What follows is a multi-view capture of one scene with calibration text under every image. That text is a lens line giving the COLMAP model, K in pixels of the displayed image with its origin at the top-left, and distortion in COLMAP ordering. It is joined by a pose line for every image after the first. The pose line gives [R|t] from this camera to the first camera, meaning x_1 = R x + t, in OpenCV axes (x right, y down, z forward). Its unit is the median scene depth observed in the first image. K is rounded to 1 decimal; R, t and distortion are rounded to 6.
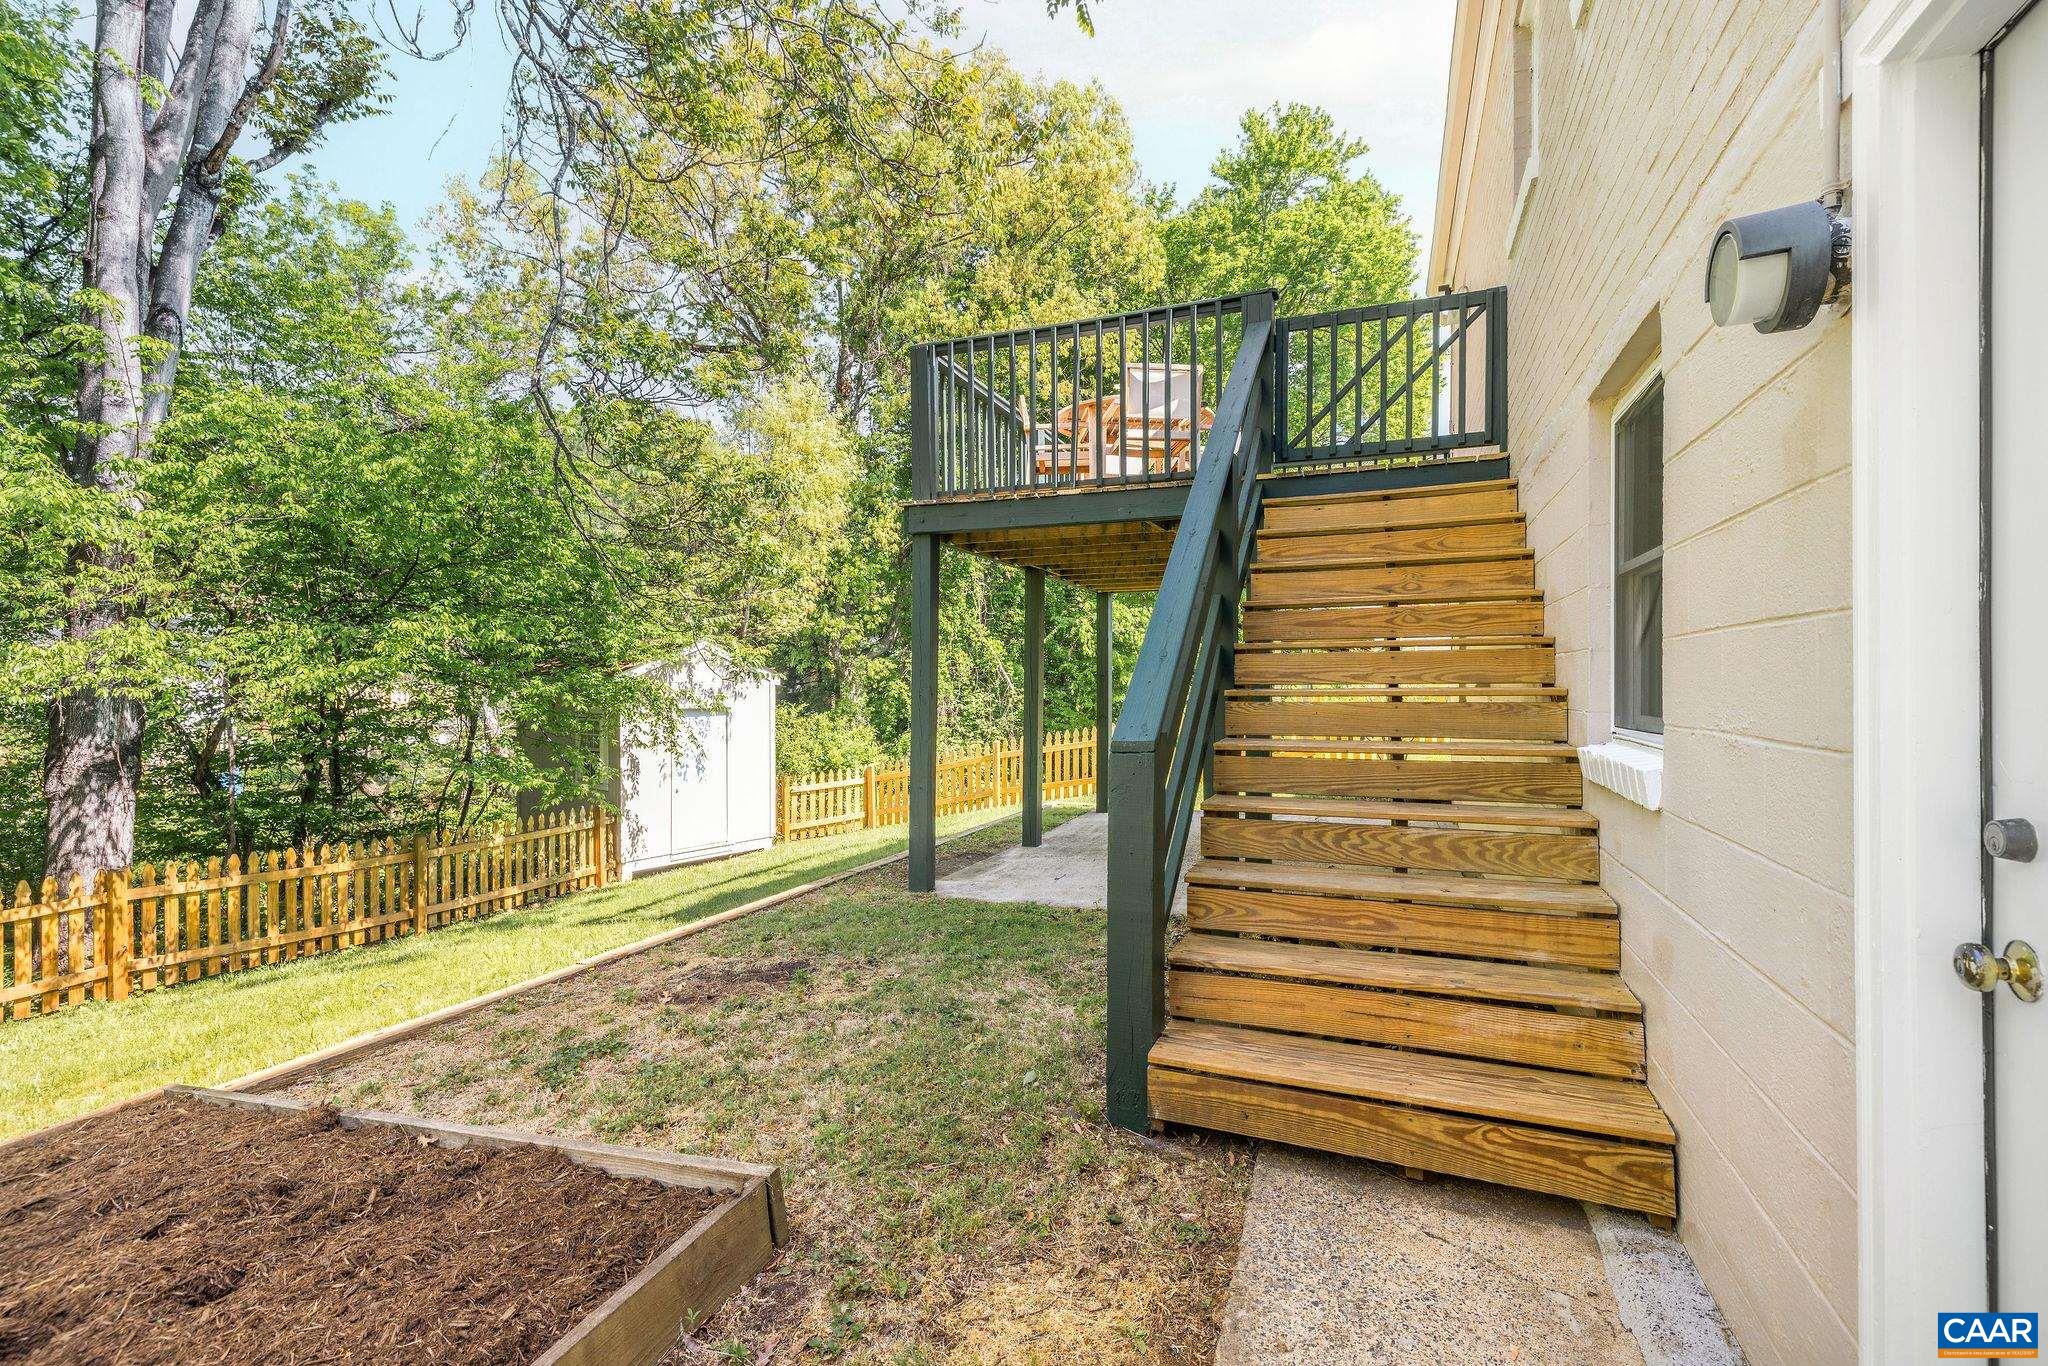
lens RADIAL K [[867.8, 0, 1024.0], [0, 867.8, 683.0], [0, 0, 1]] dist [-0.001364, -0.000157]
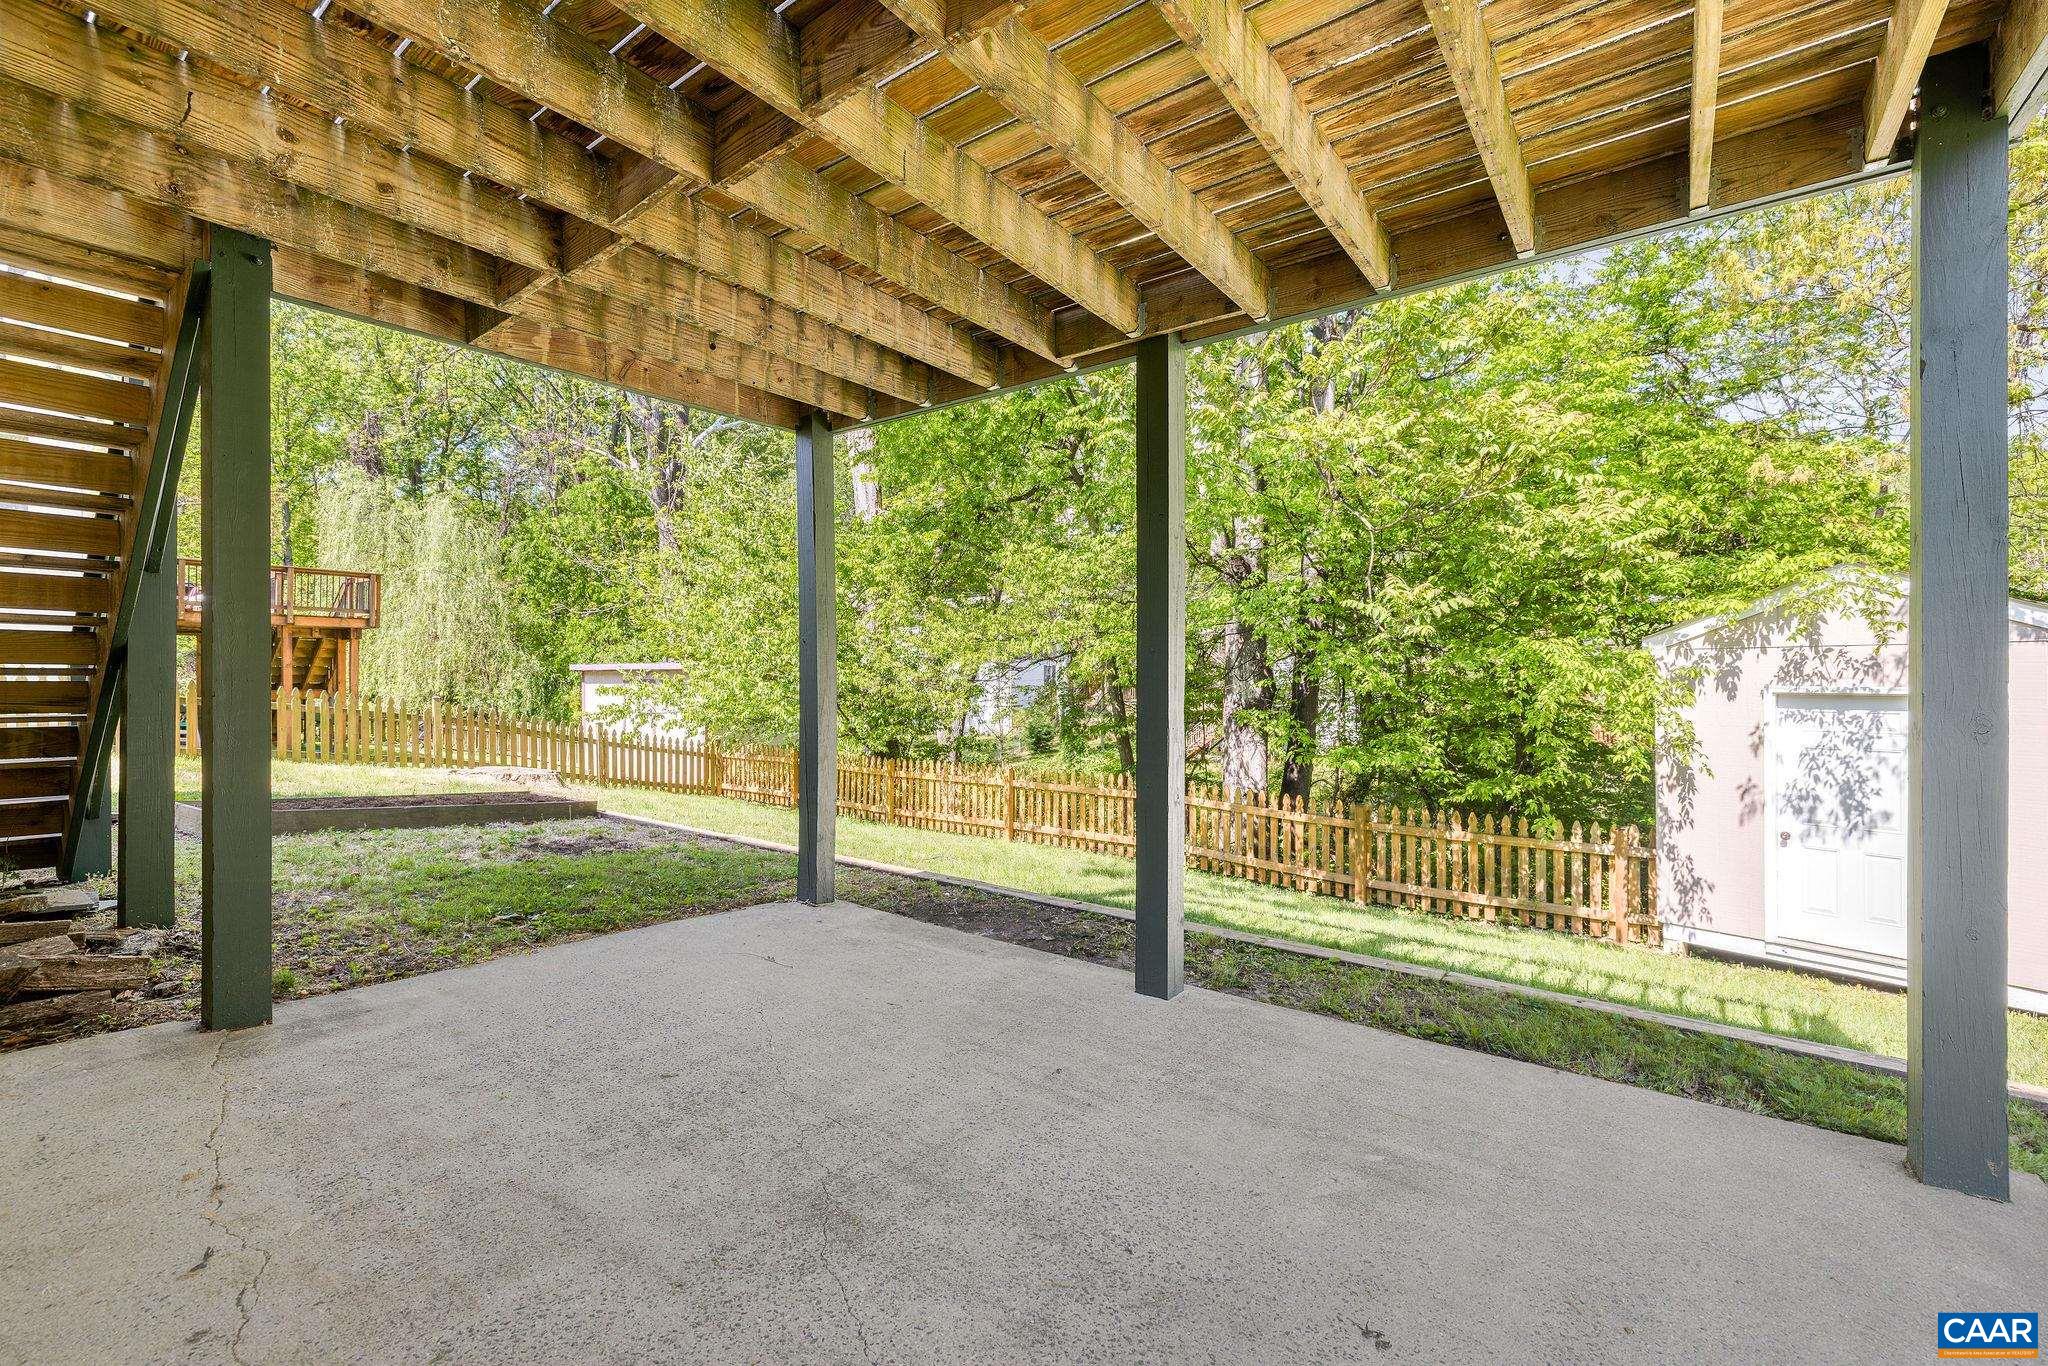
lens RADIAL K [[867.8, 0, 1024.0], [0, 867.8, 683.0], [0, 0, 1]] dist [-0.001364, -0.000157]
pose [[-0.251853, 0.010415, -0.967709, 0.343231], [0.002220, 0.999946, 0.010184, 0.020373], [0.967763, 0.000417, -0.251863, 0.805545]]
